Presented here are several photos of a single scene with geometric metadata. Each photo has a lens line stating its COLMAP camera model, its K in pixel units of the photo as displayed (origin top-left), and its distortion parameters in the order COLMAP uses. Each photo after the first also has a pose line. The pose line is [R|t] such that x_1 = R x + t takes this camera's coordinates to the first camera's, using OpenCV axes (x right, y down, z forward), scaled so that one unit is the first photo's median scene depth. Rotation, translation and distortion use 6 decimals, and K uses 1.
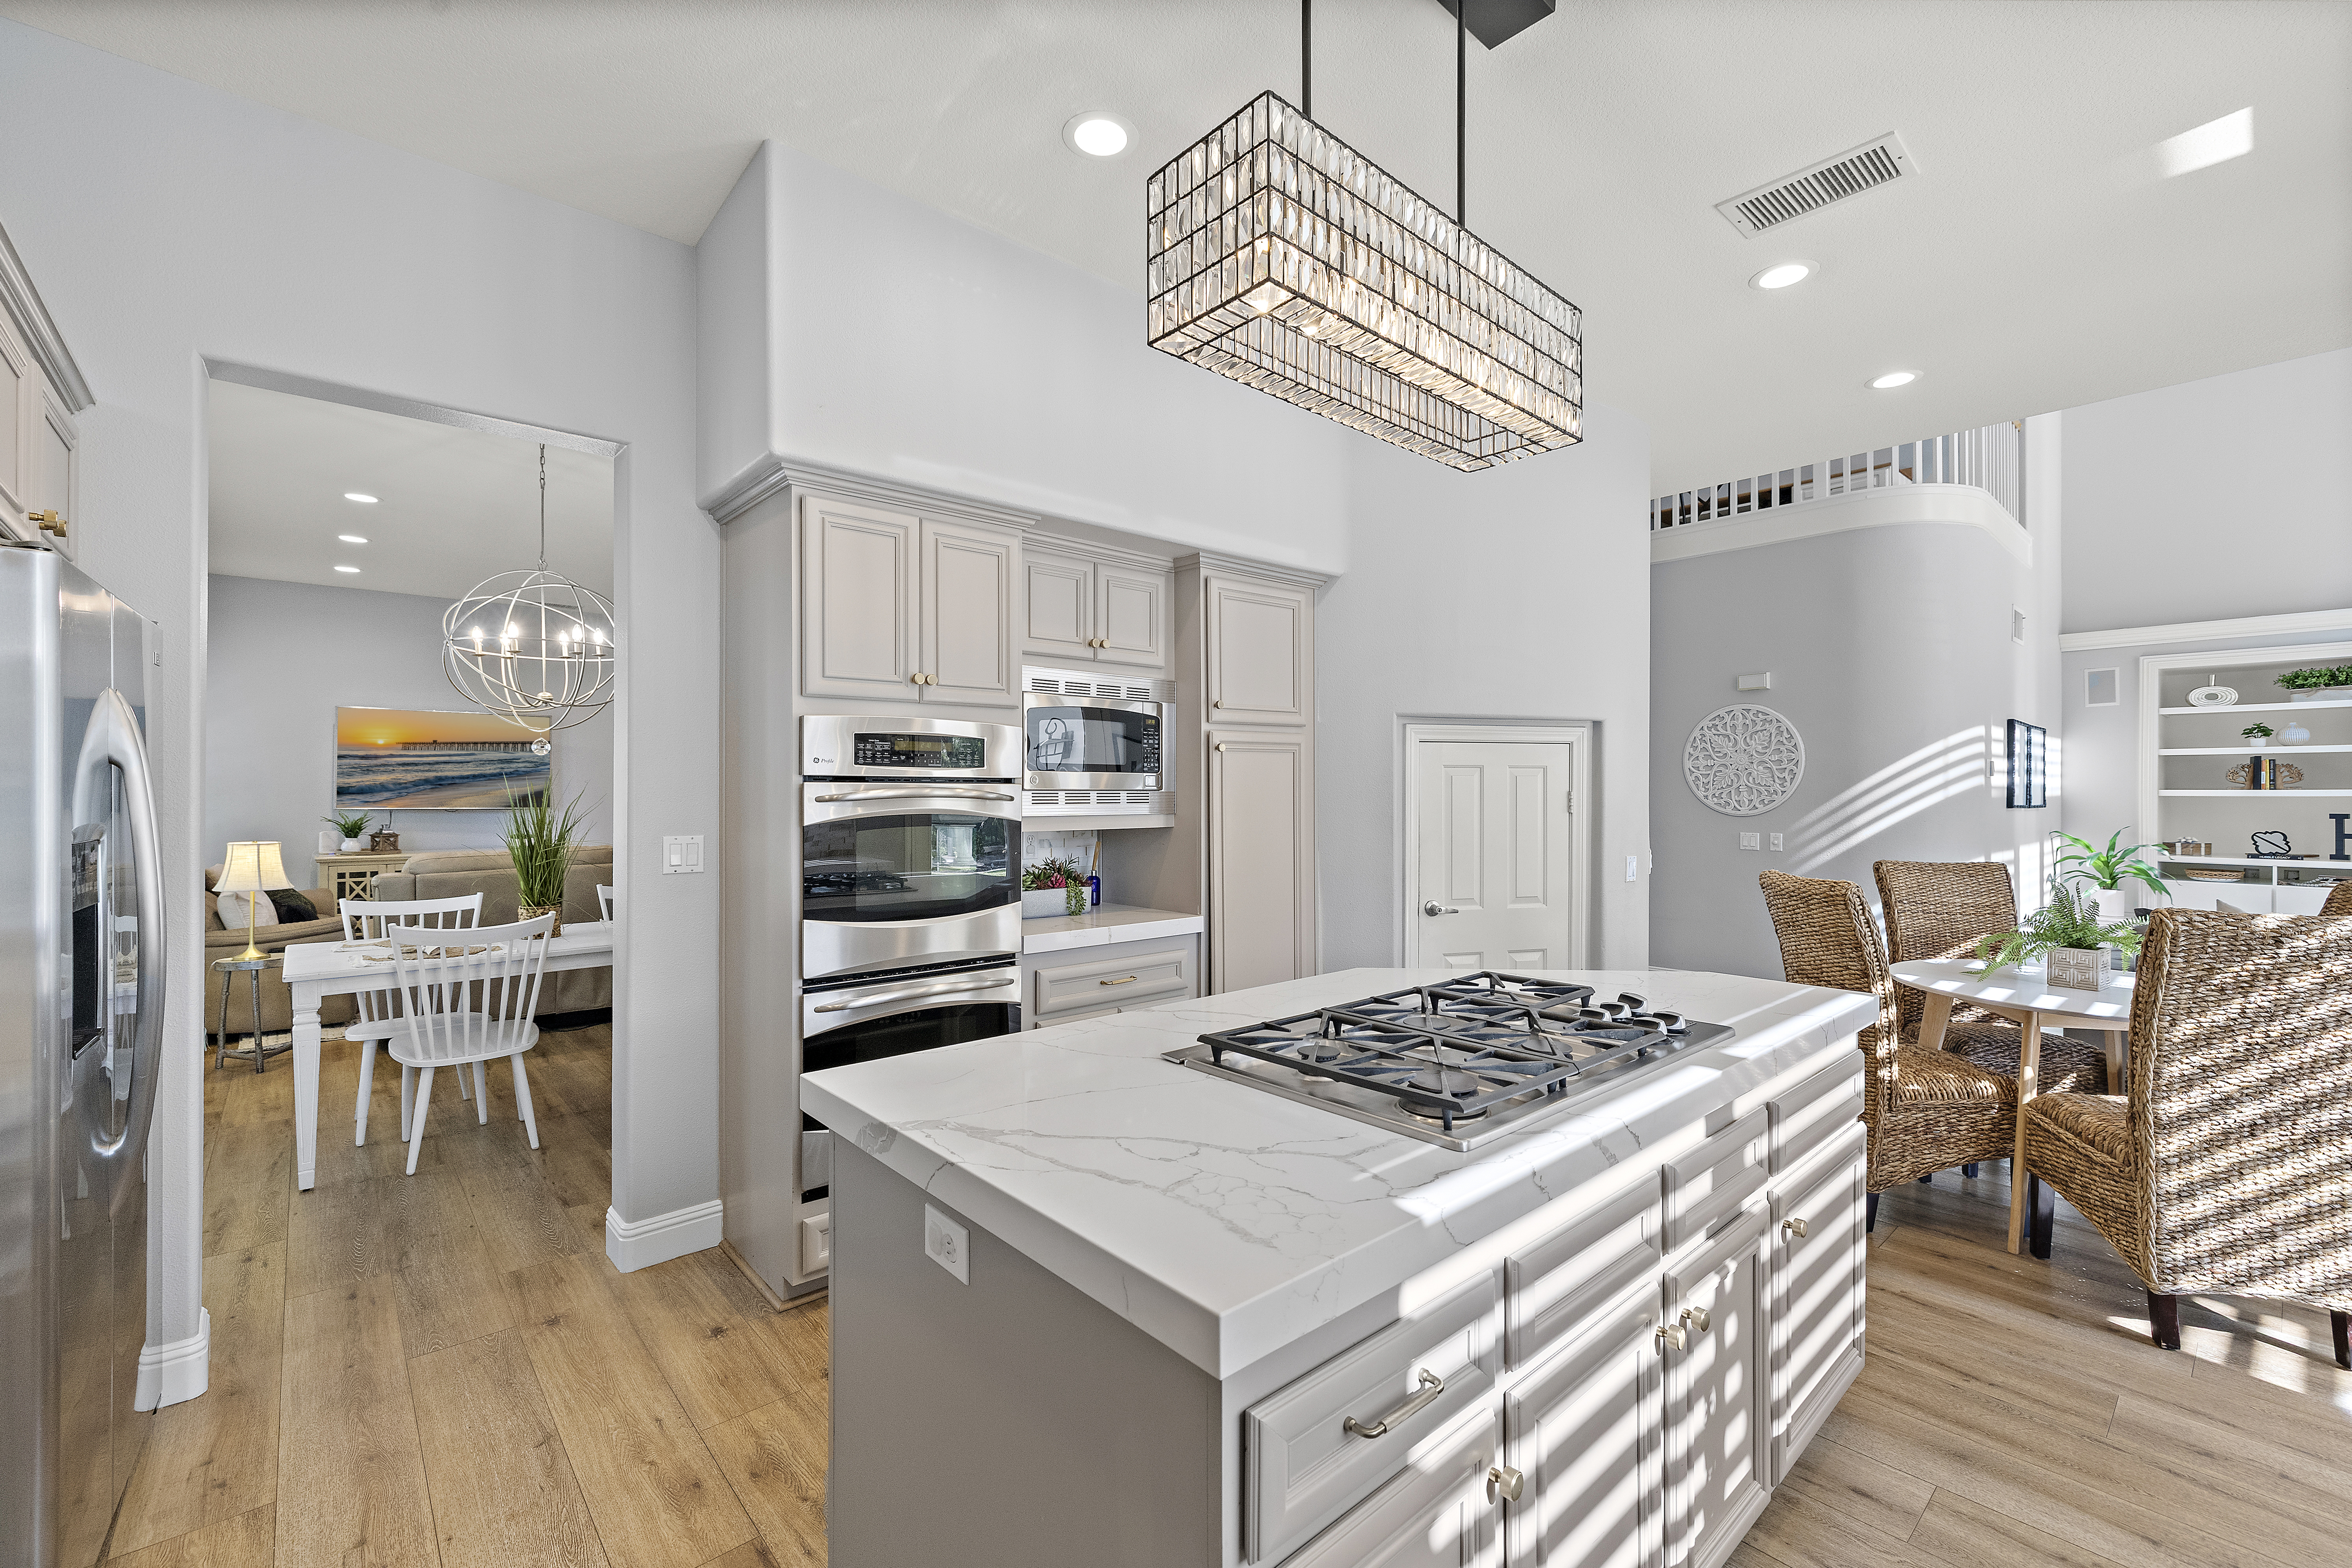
lens RADIAL K [[987.0, 0, 1177.2], [0, 987.0, 783.0], [0, 0, 1]] dist [0.004460, -0.001132]
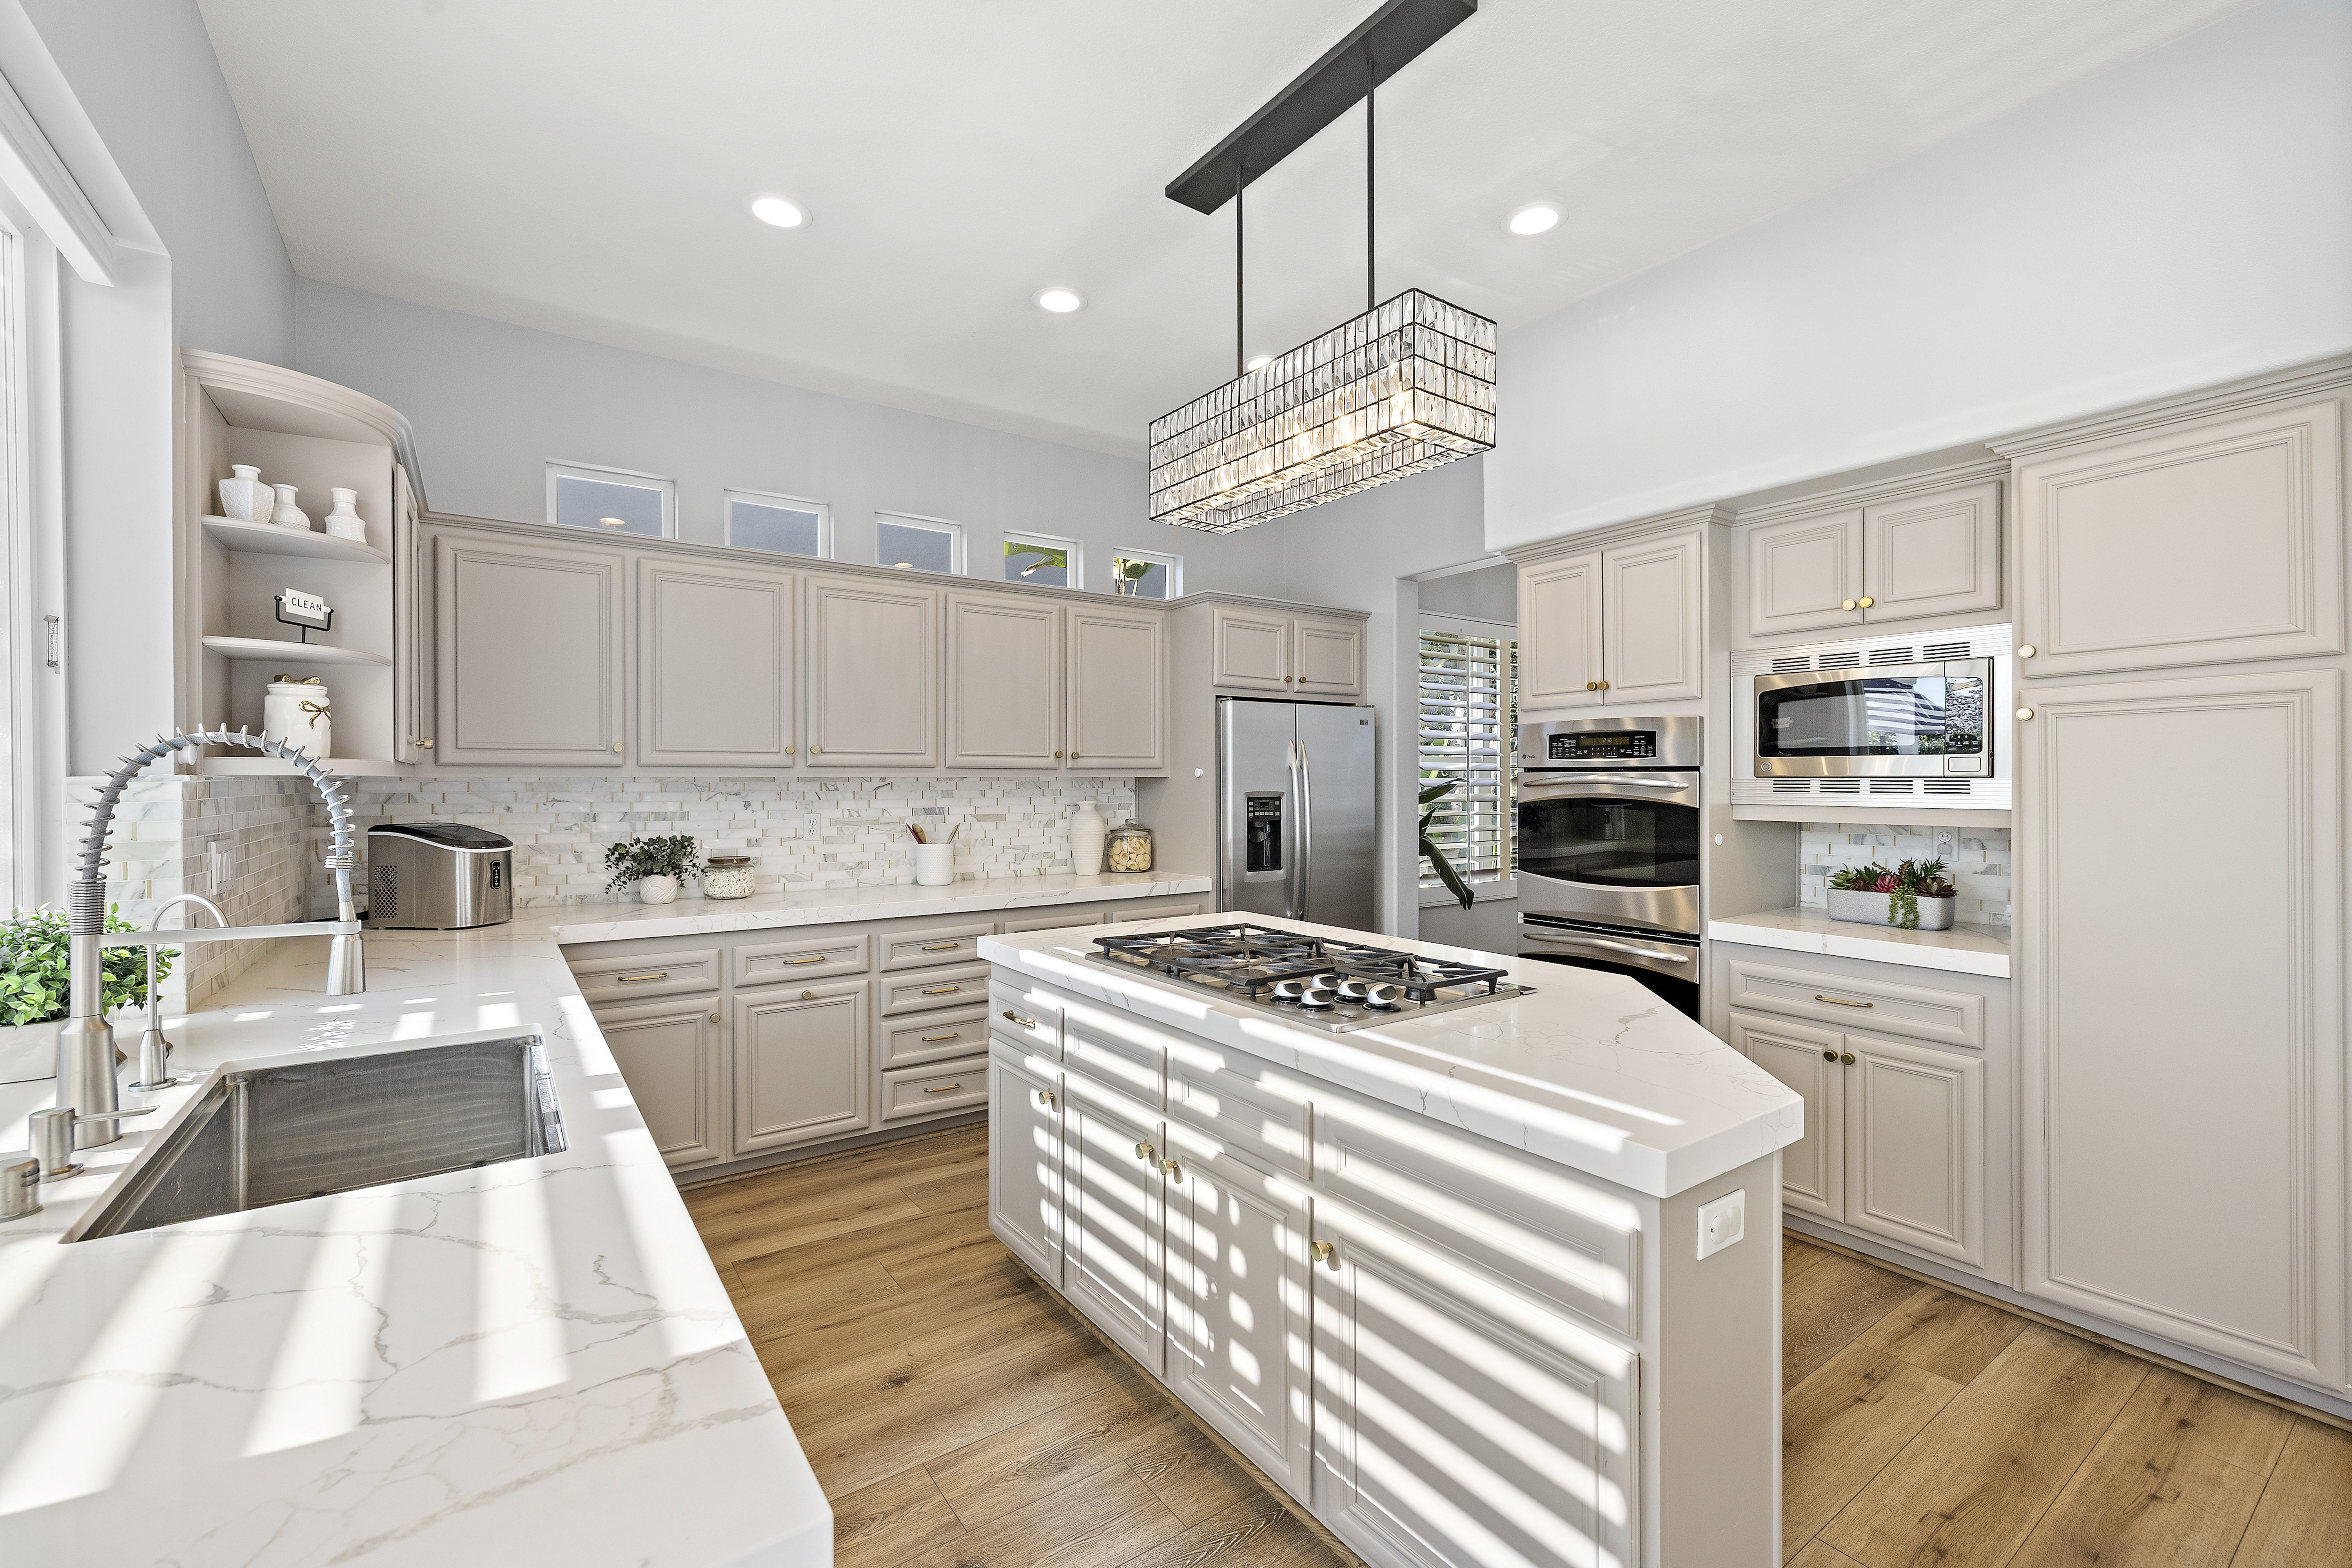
lens RADIAL K [[987.0, 0, 1177.6], [0, 987.0, 787.9], [0, 0, 1]] dist [0.004460, -0.001132]
pose [[-0.117657, -0.001129, -0.993054, 0.960371], [0.001890, 0.999997, -0.001361, 0.019846], [0.993052, -0.002037, -0.117655, 0.598205]]
